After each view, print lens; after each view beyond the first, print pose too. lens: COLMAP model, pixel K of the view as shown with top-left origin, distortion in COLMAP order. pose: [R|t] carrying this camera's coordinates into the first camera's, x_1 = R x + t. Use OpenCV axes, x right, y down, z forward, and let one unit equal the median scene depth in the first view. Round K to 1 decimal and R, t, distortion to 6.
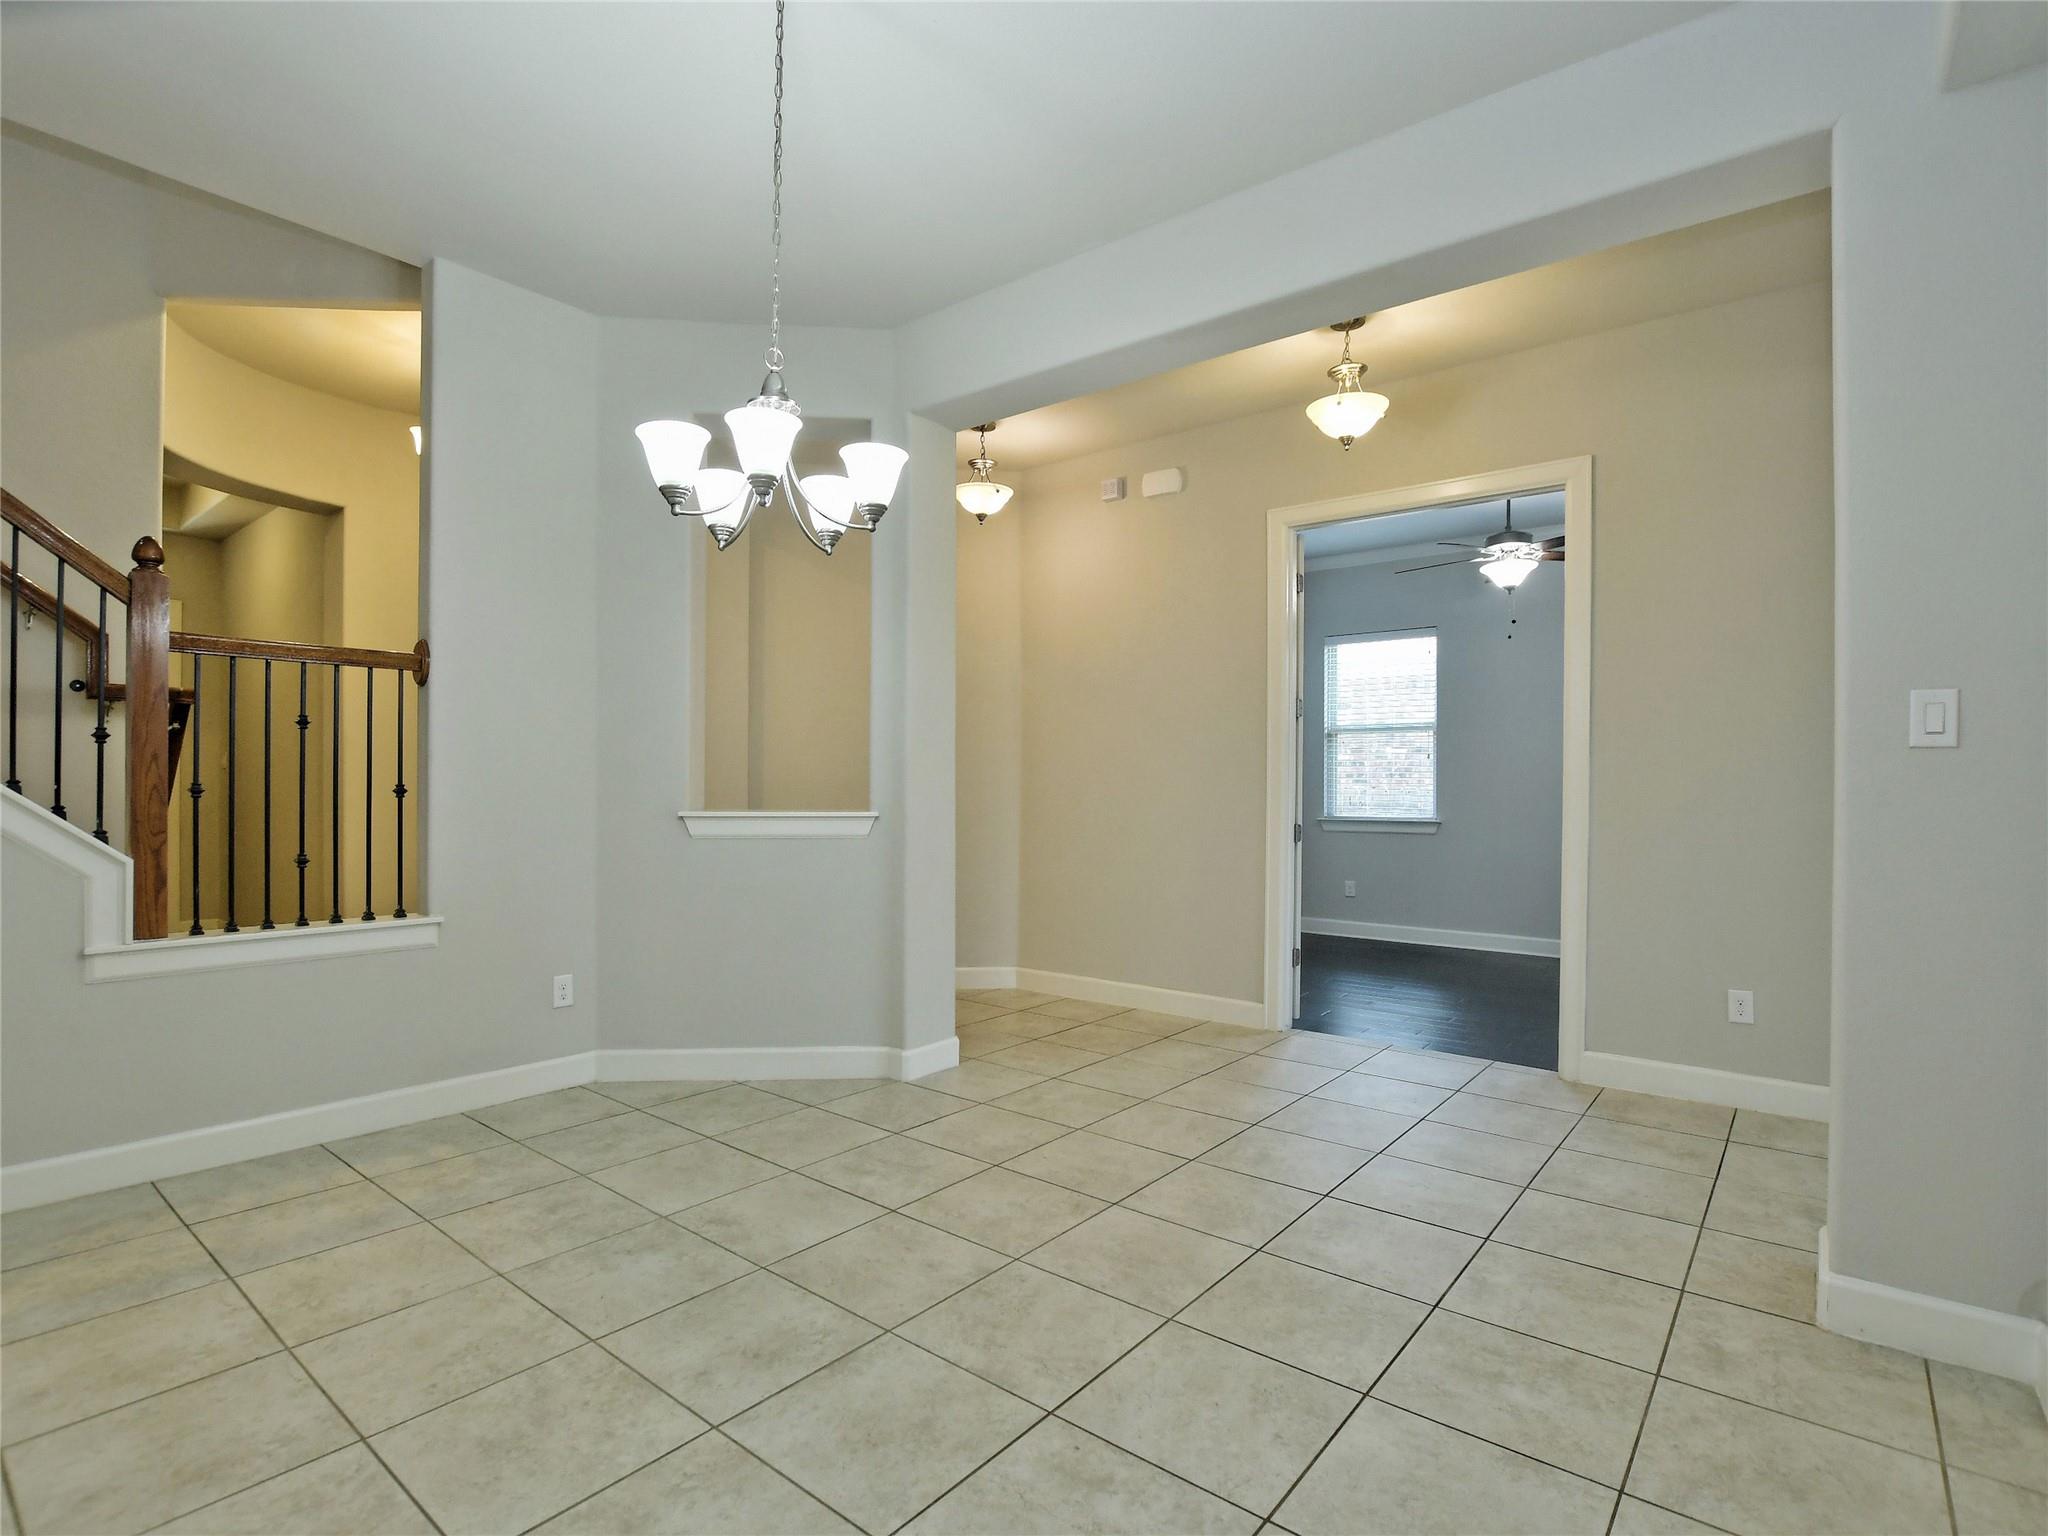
lens RADIAL K [[1012.2, 0, 1008.1], [0, 1012.2, 790.8], [0, 0, 1]] dist [-0.033117, 0.003634]
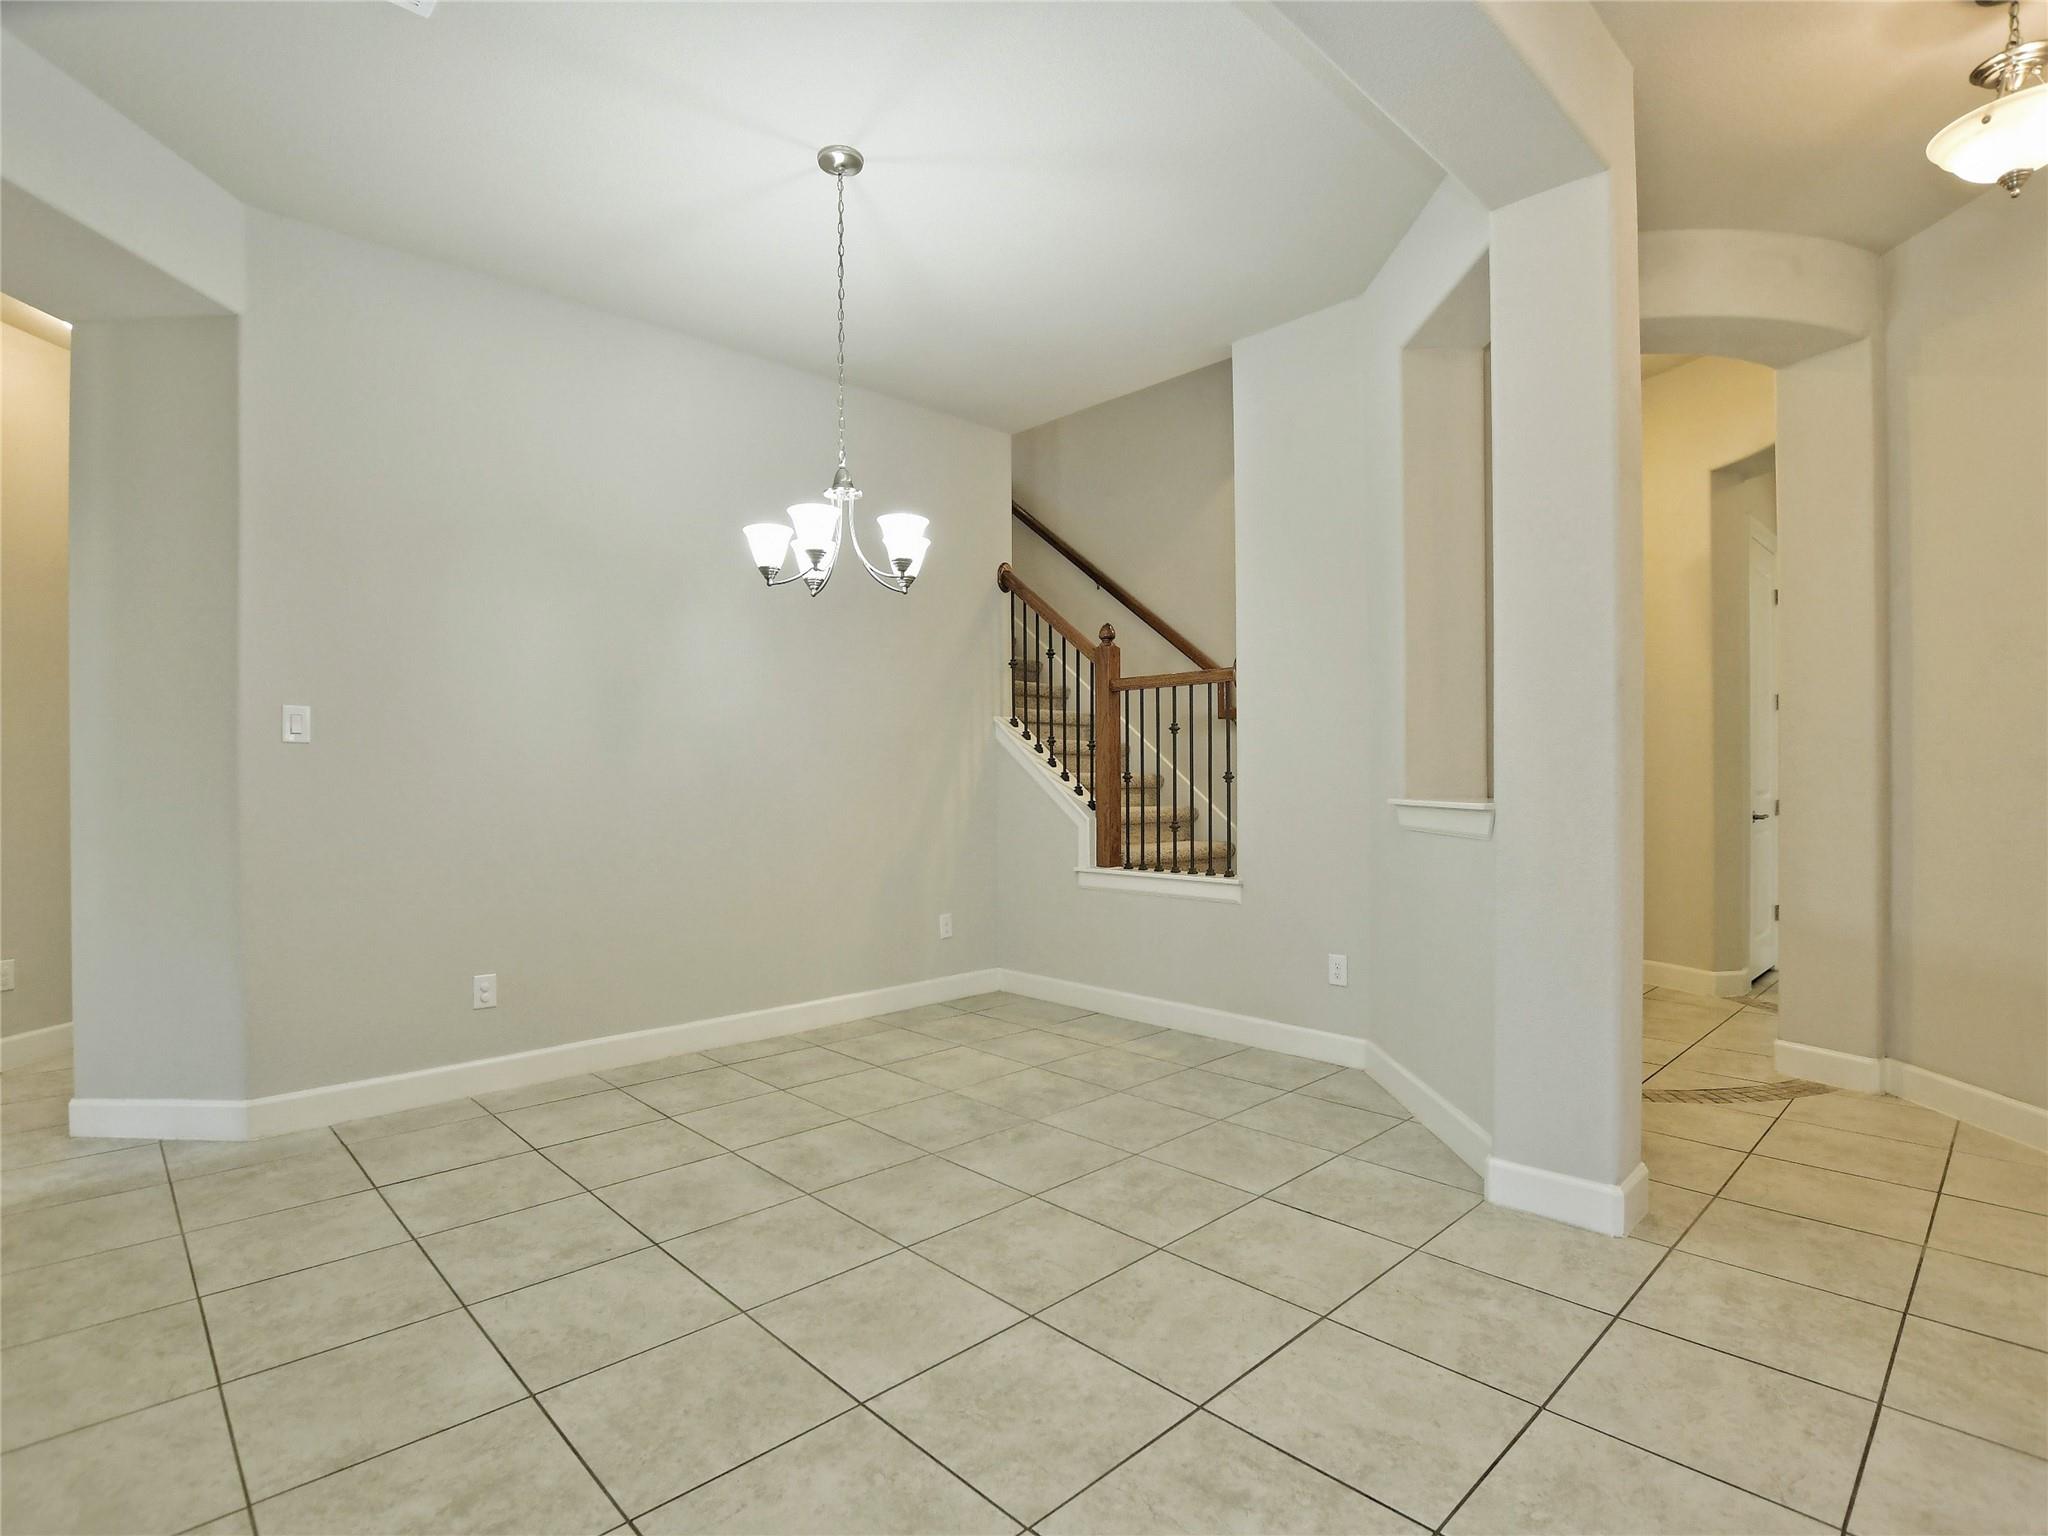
lens RADIAL K [[1012.2, 0, 1008.1], [0, 1012.2, 790.8], [0, 0, 1]] dist [-0.033117, 0.003634]
pose [[-0.123751, 0.007248, -0.992287, 0.864260], [-0.002078, 0.999969, 0.007564, 0.010043], [0.992311, 0.002998, -0.123732, 1.087954]]
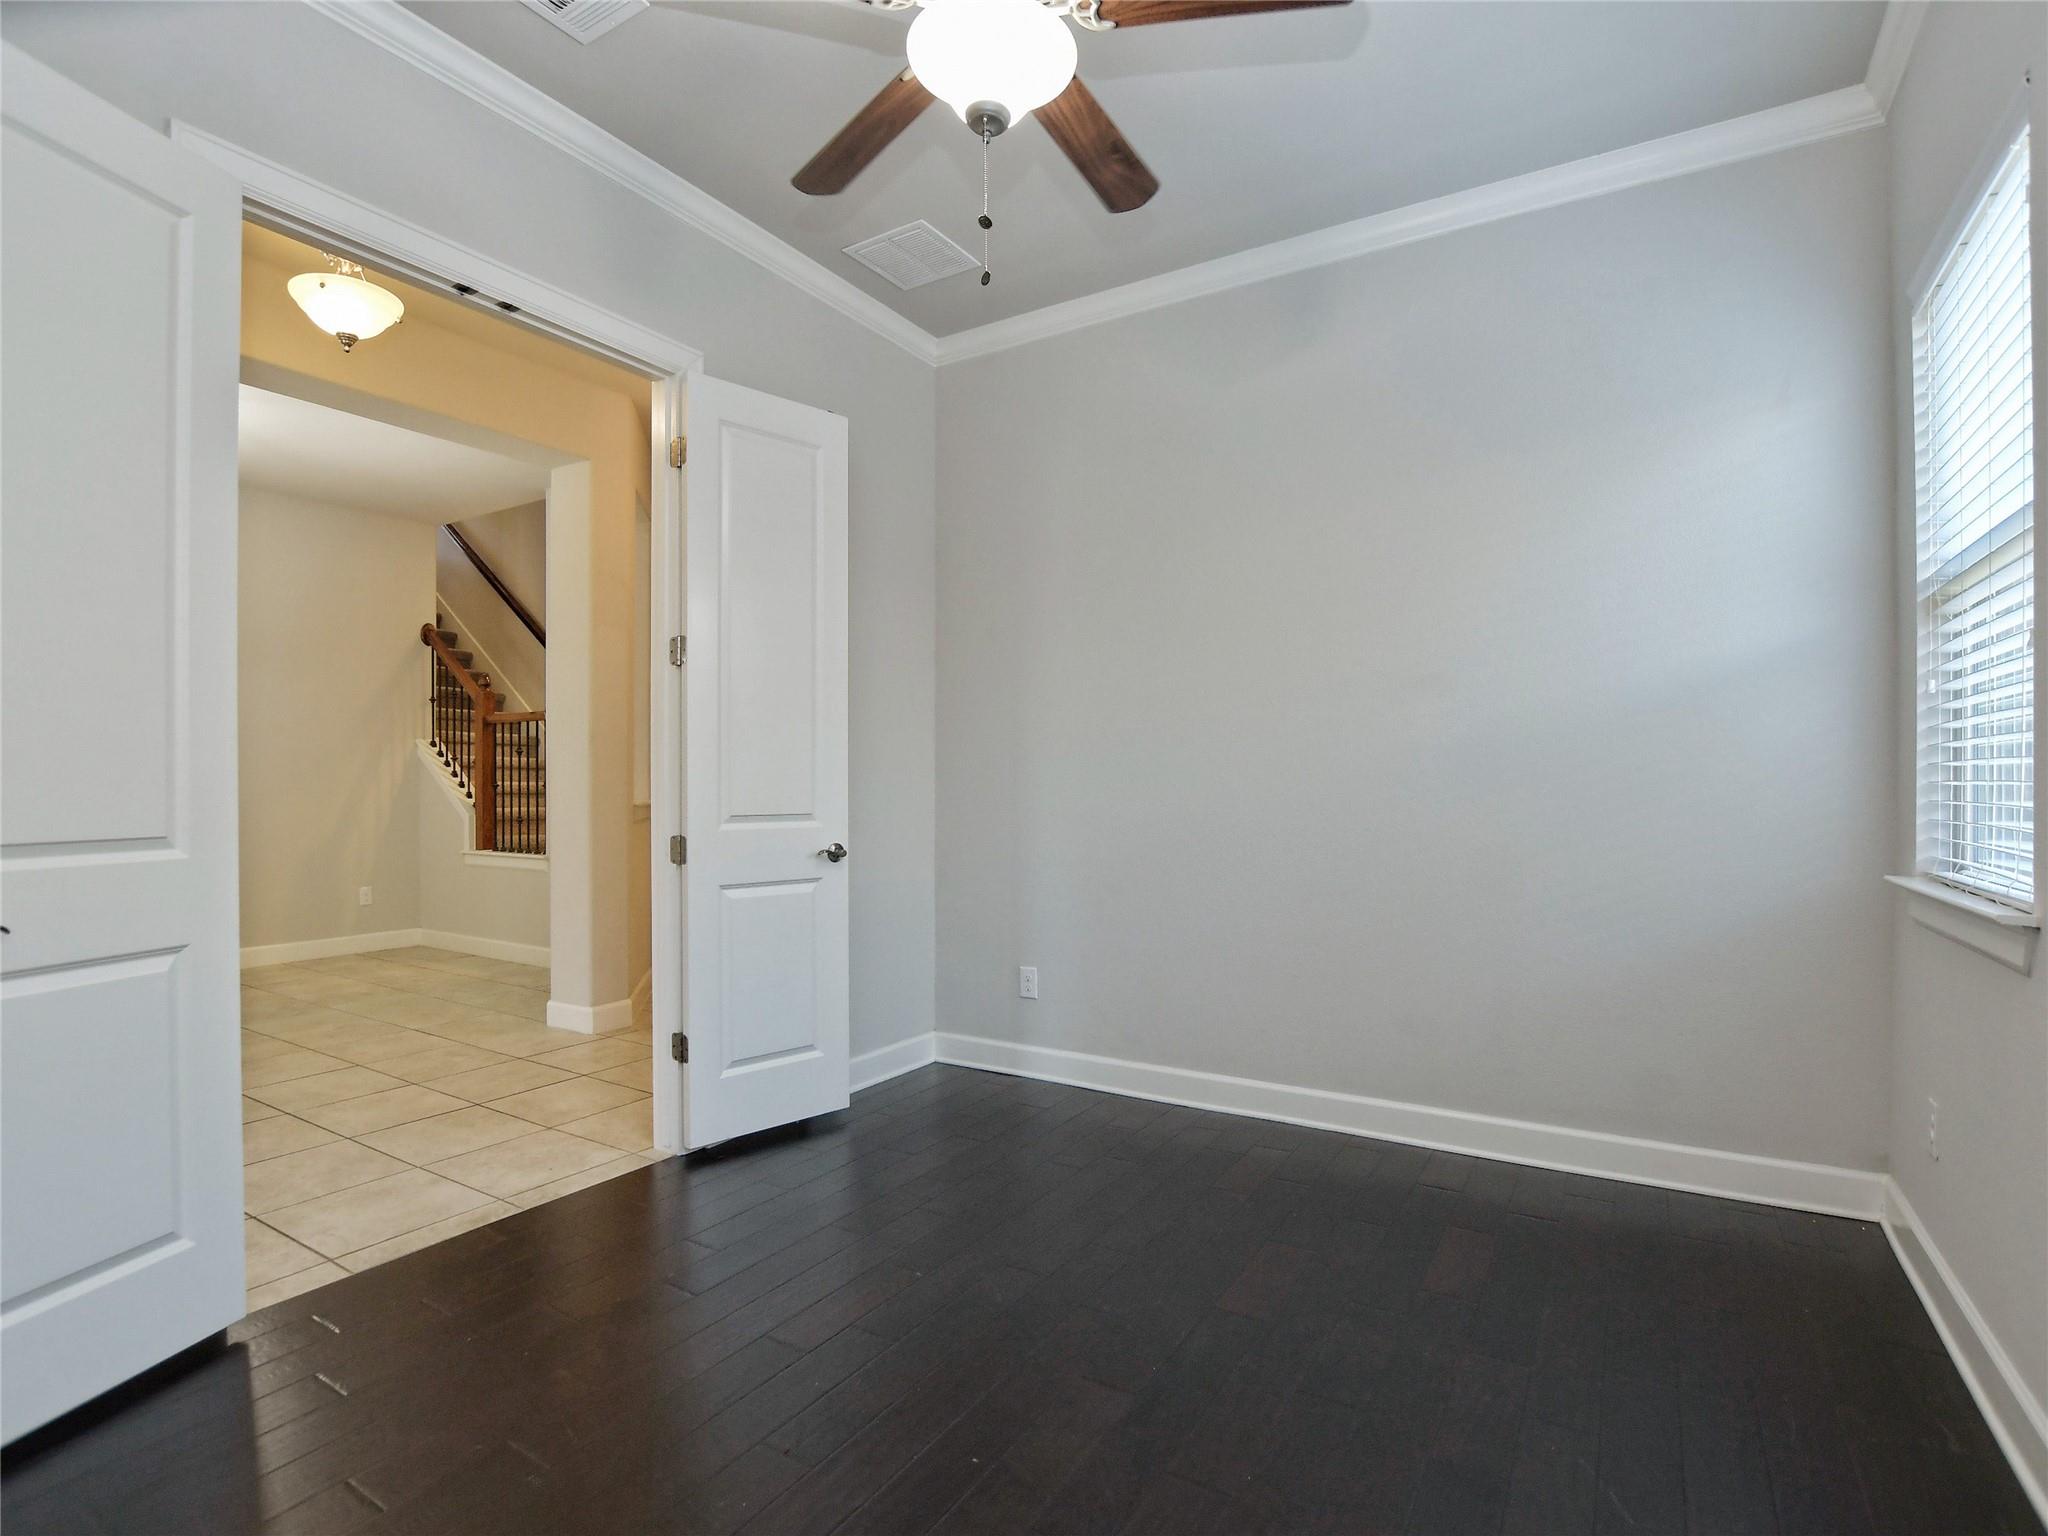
lens RADIAL K [[1012.2, 0, 1008.1], [0, 1012.2, 790.8], [0, 0, 1]] dist [-0.033117, 0.003634]
pose [[0.126633, -0.001275, -0.991949, 1.635174], [-0.008543, 0.999961, -0.002376, 0.007778], [0.991913, 0.008775, 0.126617, 1.966354]]
